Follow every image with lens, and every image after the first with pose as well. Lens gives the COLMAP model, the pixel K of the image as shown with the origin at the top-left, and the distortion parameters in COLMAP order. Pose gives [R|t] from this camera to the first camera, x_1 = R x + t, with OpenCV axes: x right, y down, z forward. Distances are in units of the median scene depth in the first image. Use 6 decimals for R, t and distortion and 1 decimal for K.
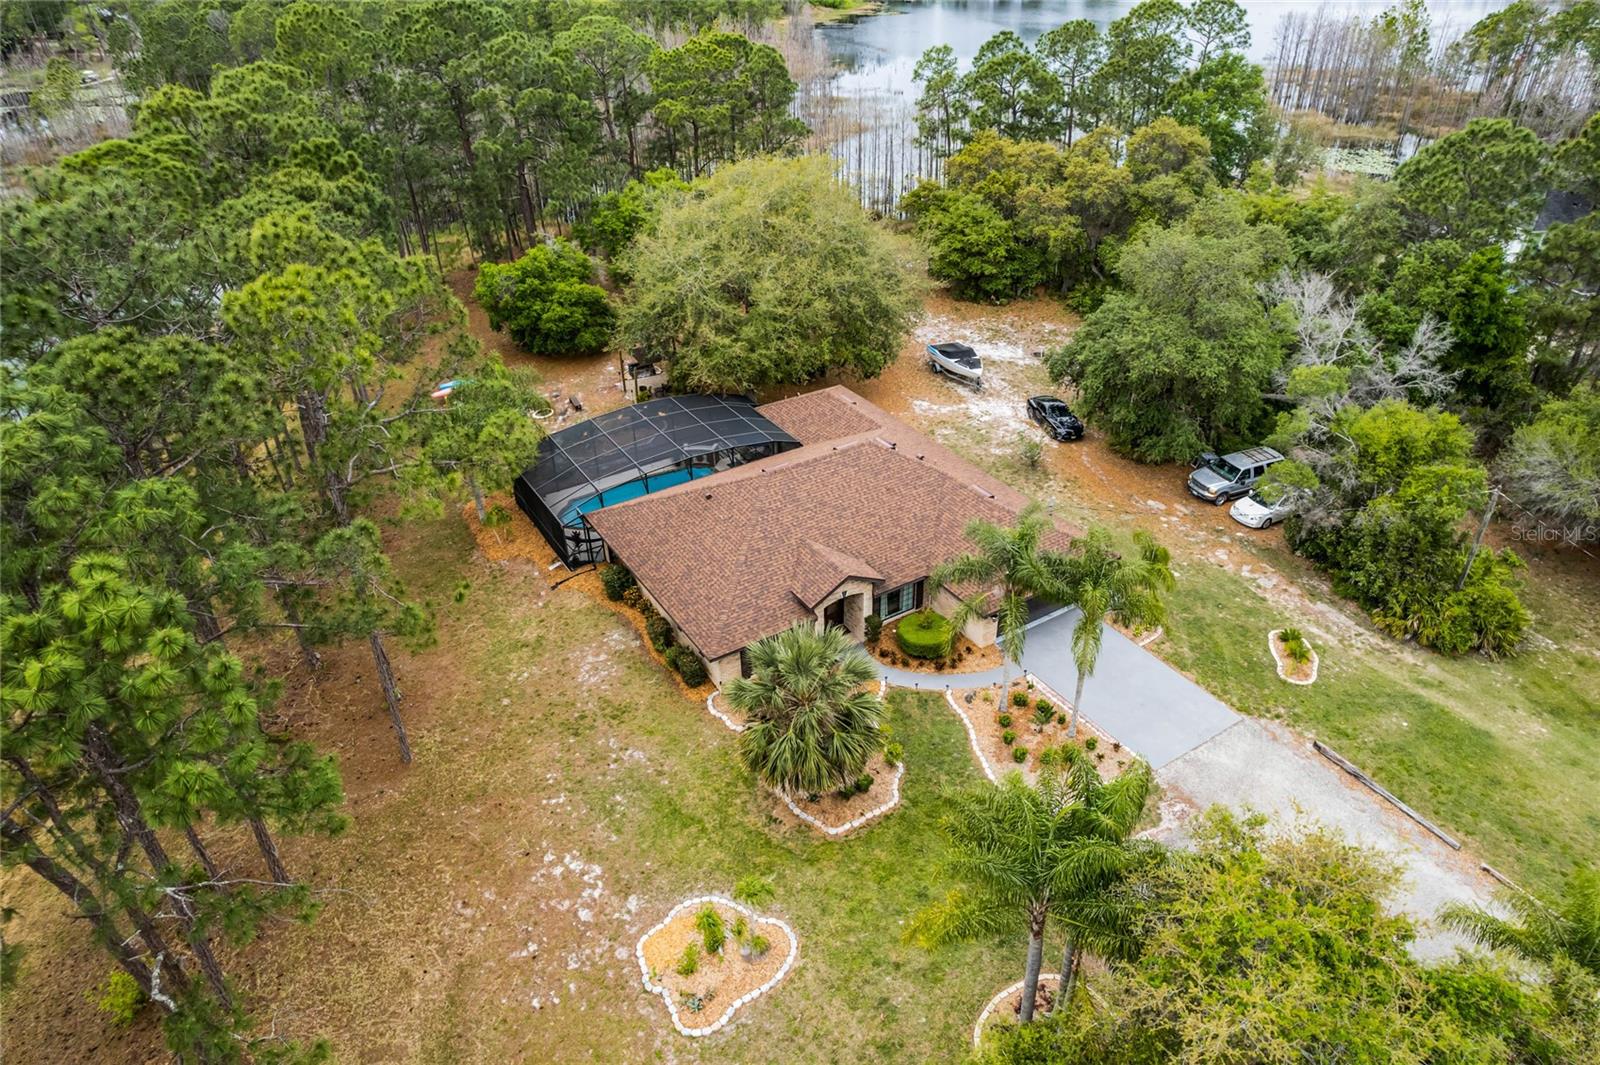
lens RADIAL K [[1025.4, 0, 813.4], [0, 1025.4, 540.2], [0, 0, 1]] dist [-0.078998, 0.068773]
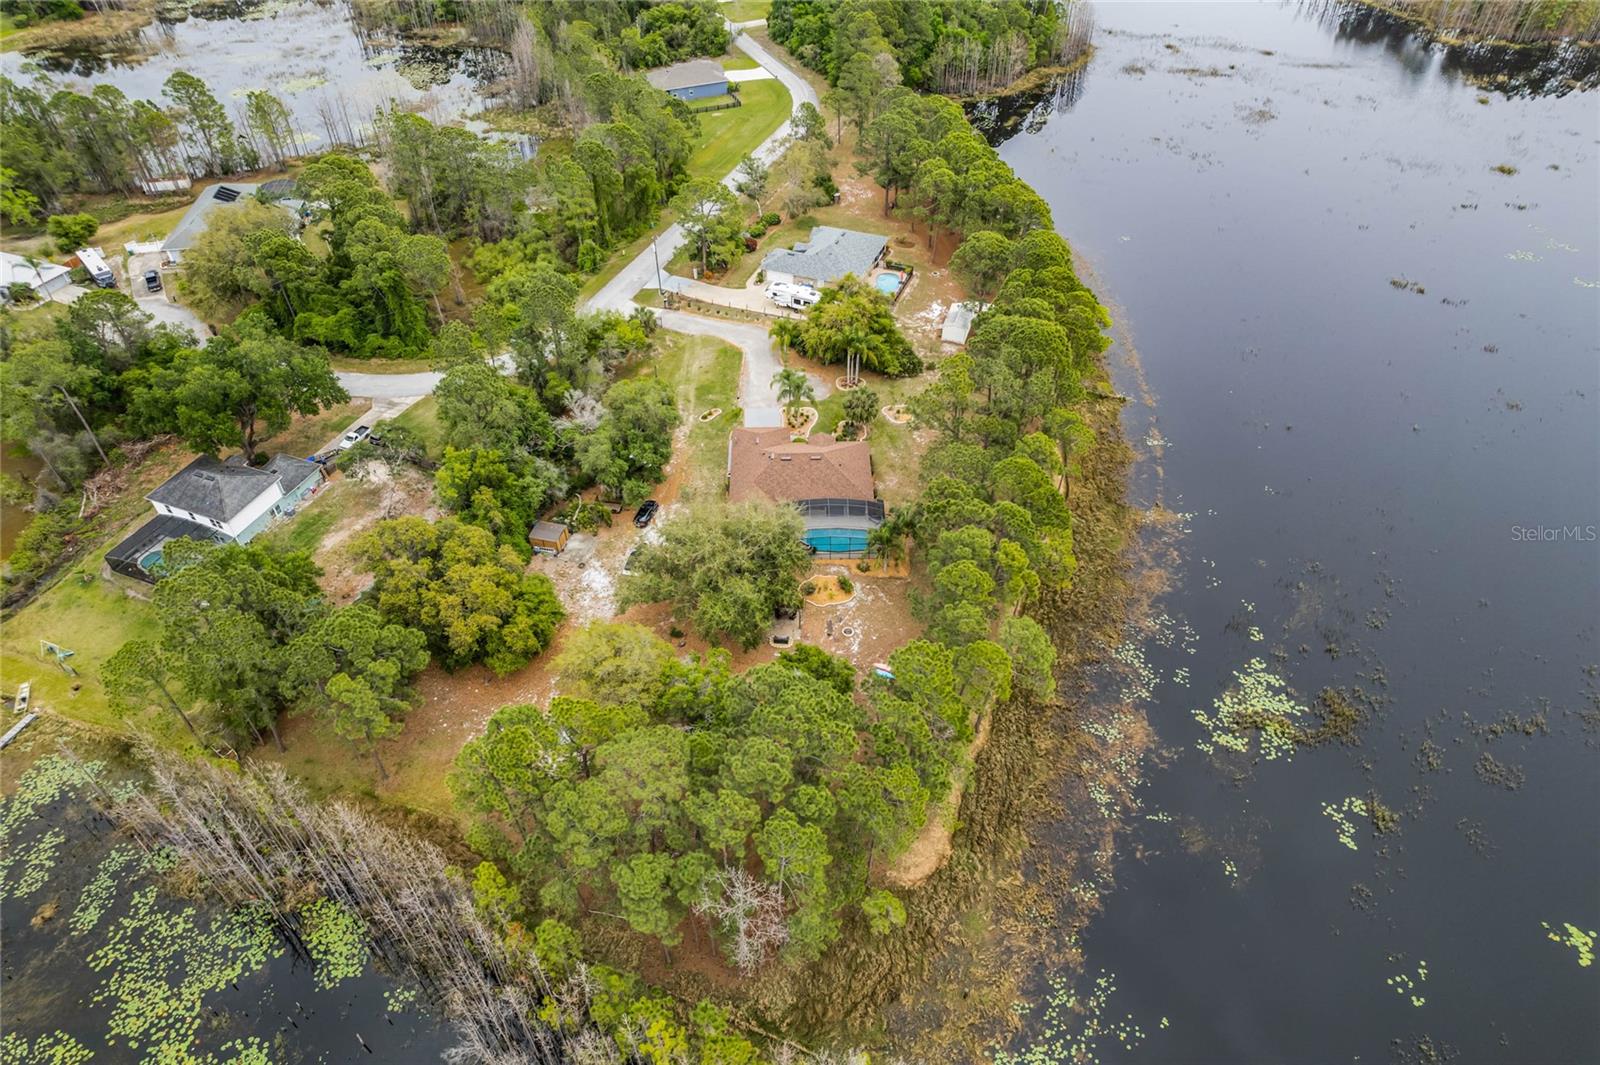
lens RADIAL K [[1025.4, 0, 811.9], [0, 1025.4, 532.6], [0, 0, 1]] dist [-0.078998, 0.068773]
pose [[-0.856995, -0.335967, 0.390751, -1.149618], [0.287683, 0.317197, 0.903673, -2.454871], [-0.427549, 0.886855, -0.175184, 1.597609]]
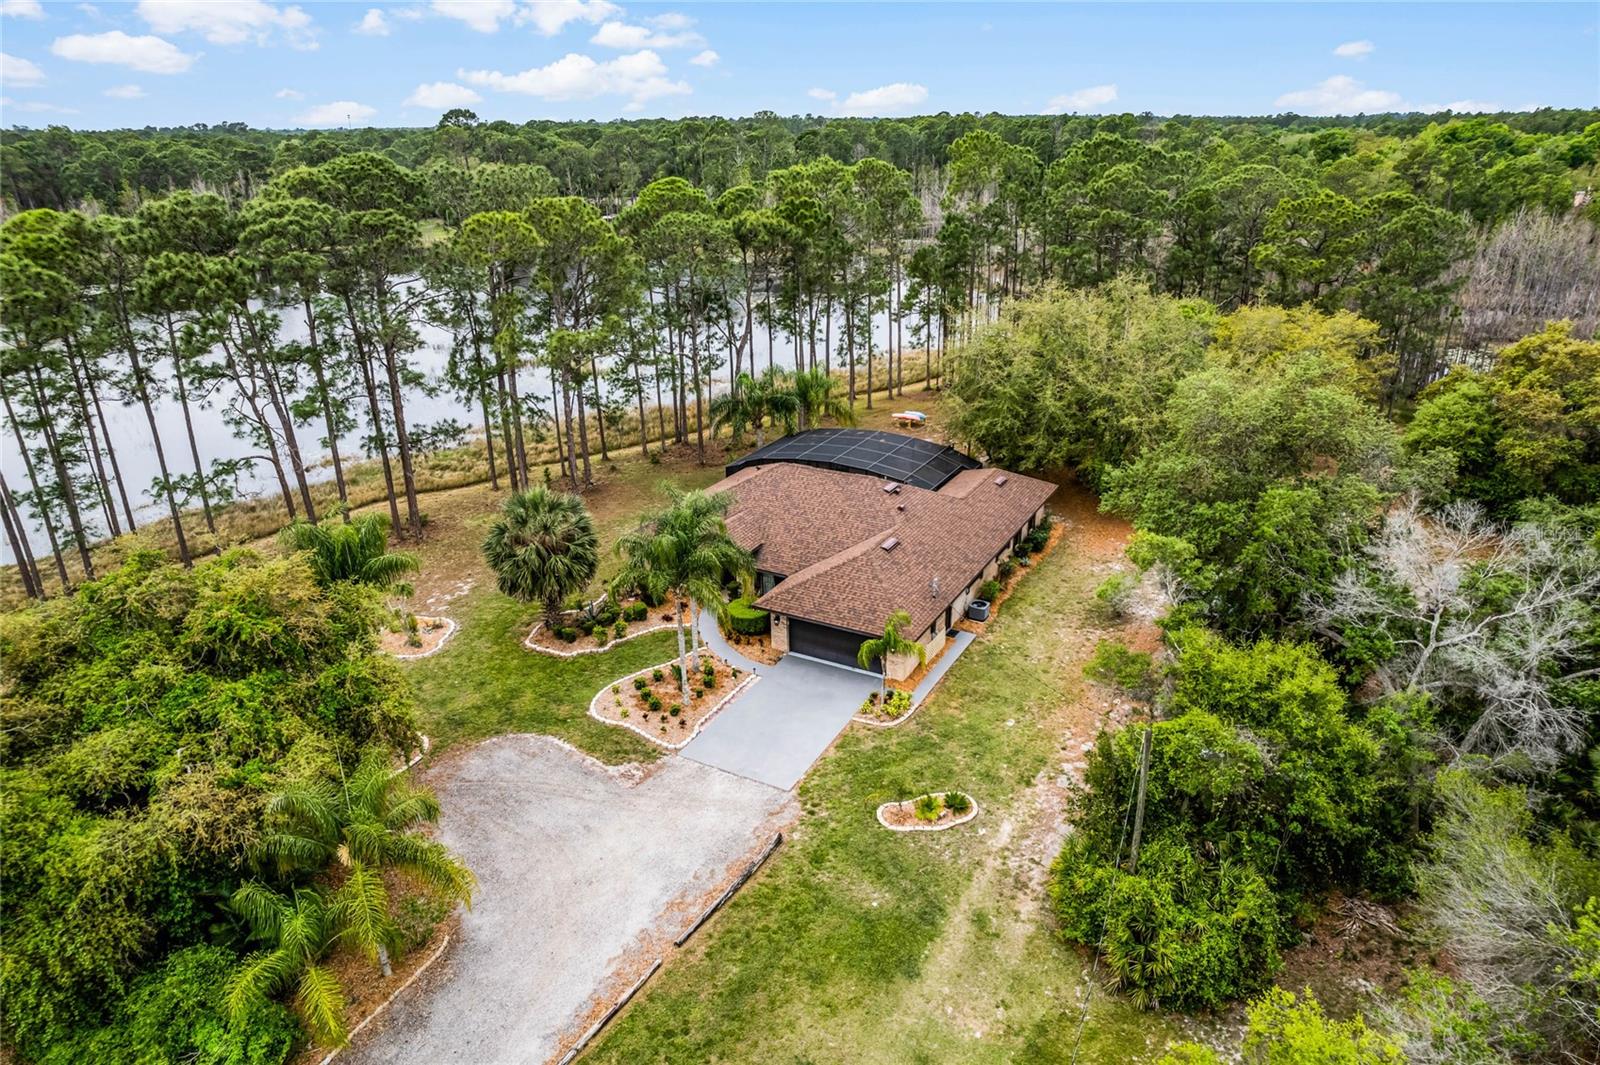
lens RADIAL K [[1025.4, 0, 807.1], [0, 1025.4, 531.7], [0, 0, 1]] dist [-0.078998, 0.068773]
pose [[0.483676, 0.336531, -0.807963, 0.916829], [-0.463631, 0.881486, 0.089608, -0.107933], [0.742364, 0.331256, 0.582379, 0.304914]]
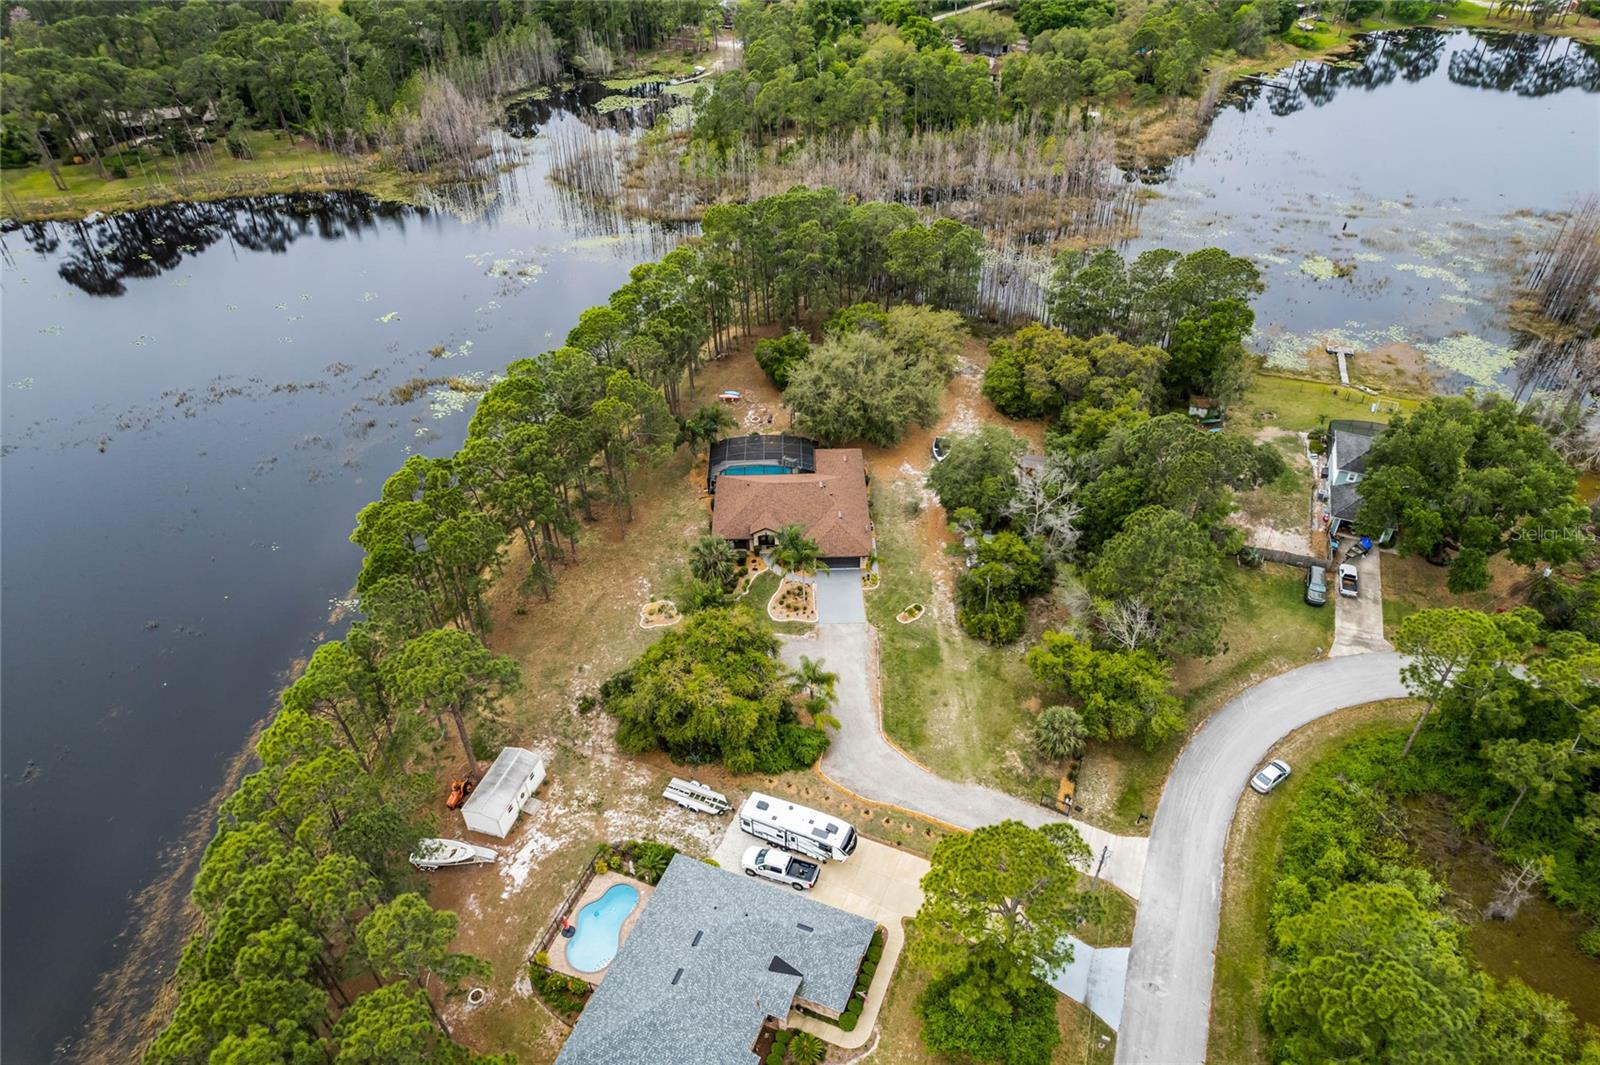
lens RADIAL K [[1025.4, 0, 811.3], [0, 1025.4, 540.7], [0, 0, 1]] dist [-0.078998, 0.068773]
pose [[0.855752, 0.323328, -0.403916, 1.100710], [-0.281563, 0.945988, 0.160717, -0.358236], [0.434064, -0.023806, 0.900568, -1.274937]]
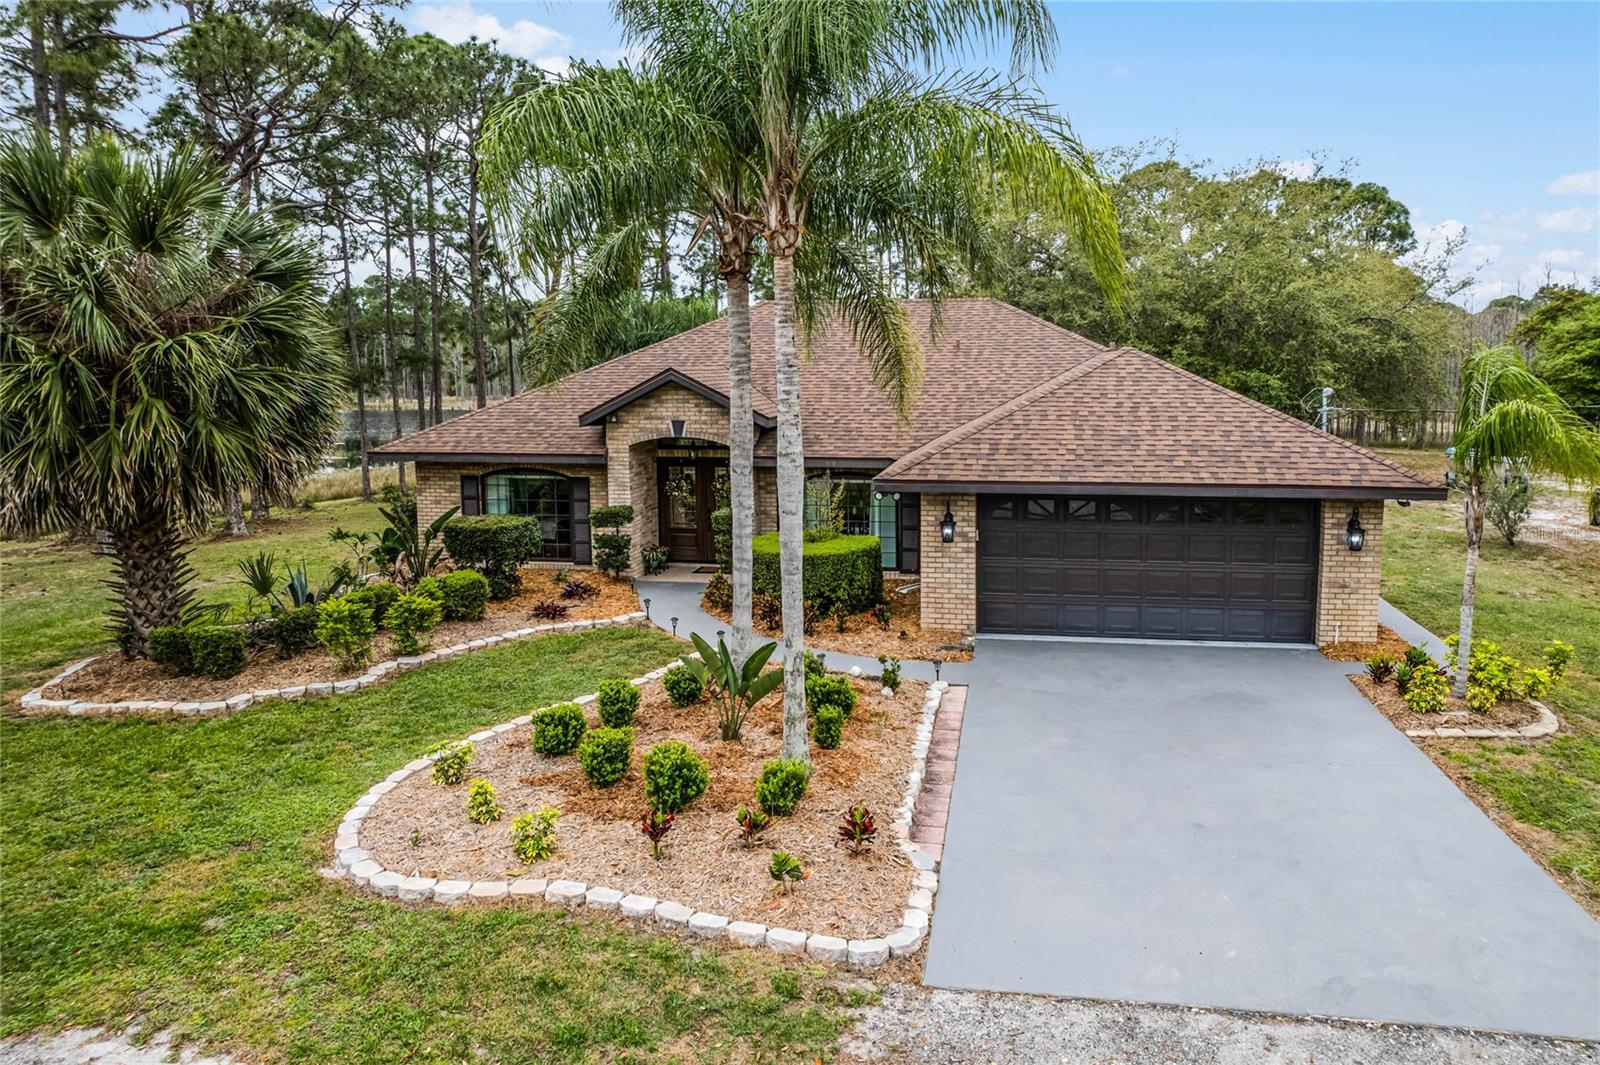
lens RADIAL K [[1025.4, 0, 838.7], [0, 1025.4, 505.8], [0, 0, 1]] dist [-0.078998, 0.068773]
pose [[0.750024, 0.086808, -0.655690, 0.335792], [-0.357168, 0.887536, -0.291051, 0.160559], [0.556683, 0.452487, 0.696678, 0.631524]]
